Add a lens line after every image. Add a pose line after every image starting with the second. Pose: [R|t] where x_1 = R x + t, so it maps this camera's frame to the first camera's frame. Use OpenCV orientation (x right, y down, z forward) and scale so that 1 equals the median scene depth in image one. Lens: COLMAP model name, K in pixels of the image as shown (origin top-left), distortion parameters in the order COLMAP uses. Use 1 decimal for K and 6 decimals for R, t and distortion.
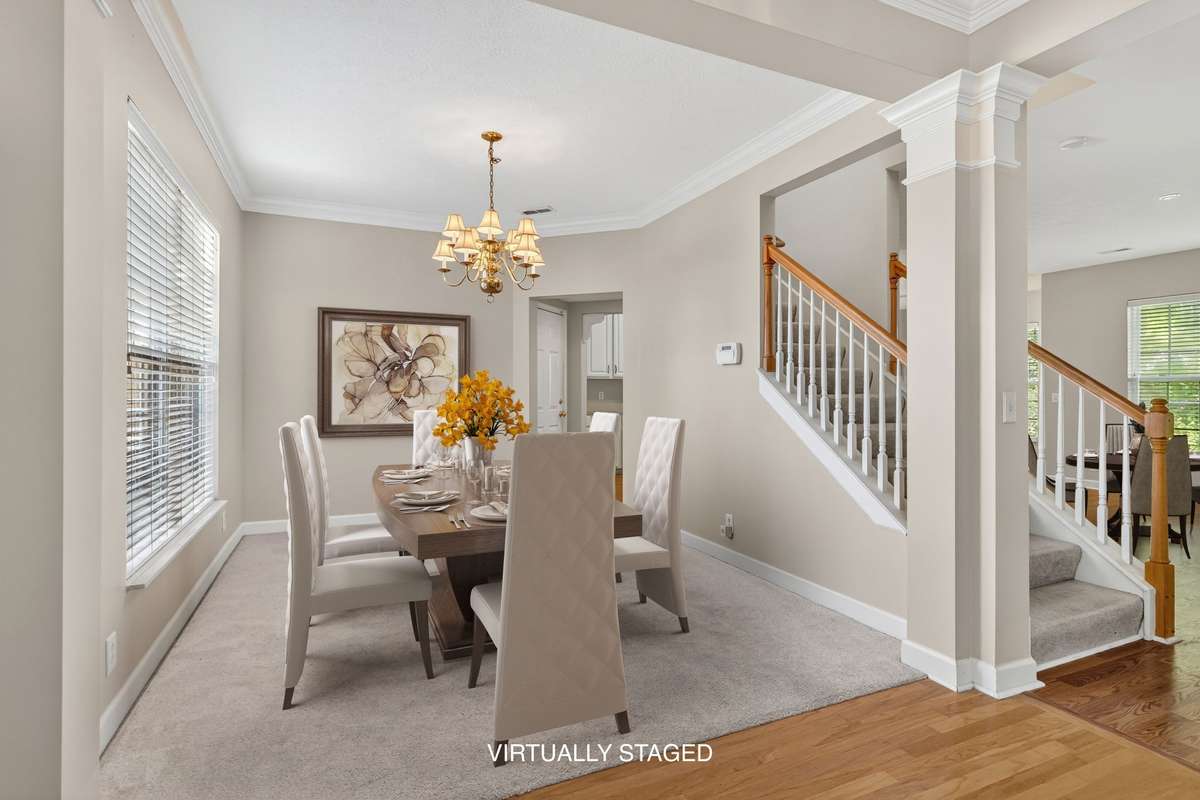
lens RADIAL K [[579.0, 0, 597.9], [0, 579.0, 398.2], [0, 0, 1]] dist [-0.000102, 0.001021]
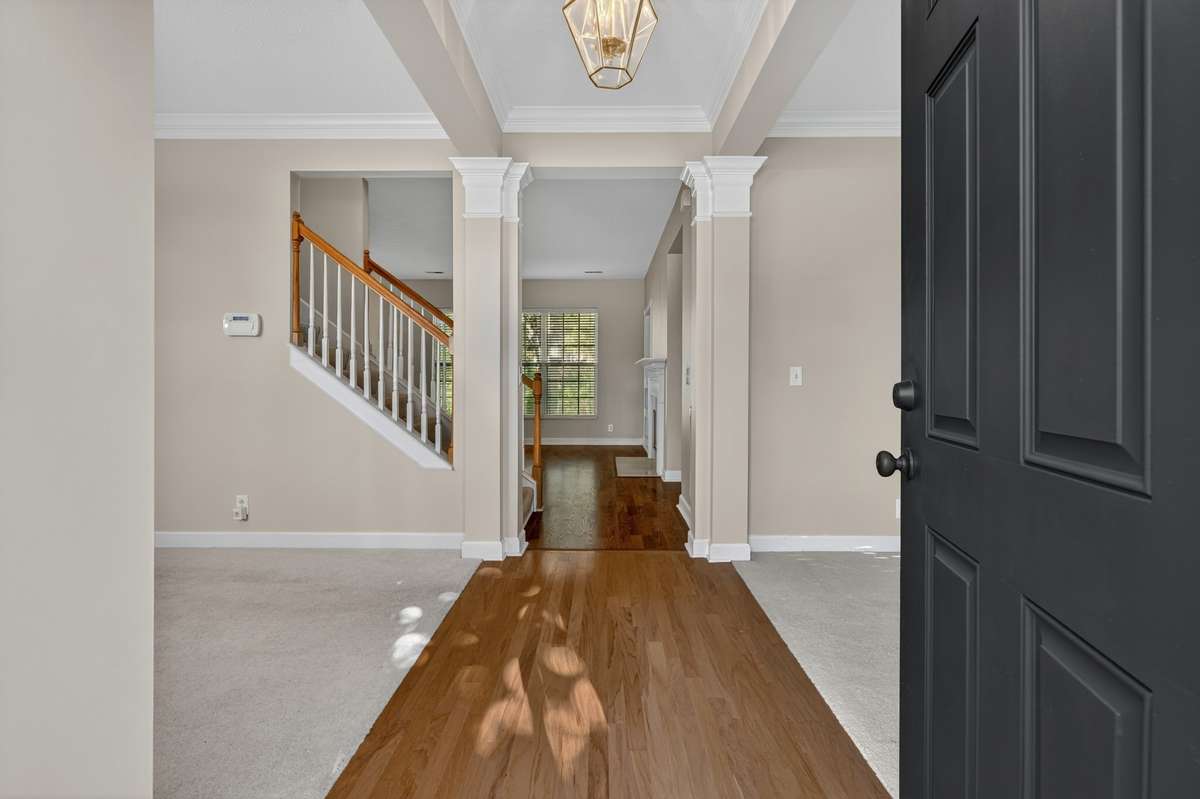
lens RADIAL K [[579.0, 0, 601.0], [0, 579.0, 387.0], [0, 0, 1]] dist [-0.000102, 0.001021]
pose [[0.404754, -0.010240, 0.914368, -0.433552], [0.011129, 0.999918, 0.006272, 0.027241], [-0.914358, 0.007638, 0.404835, 0.091611]]
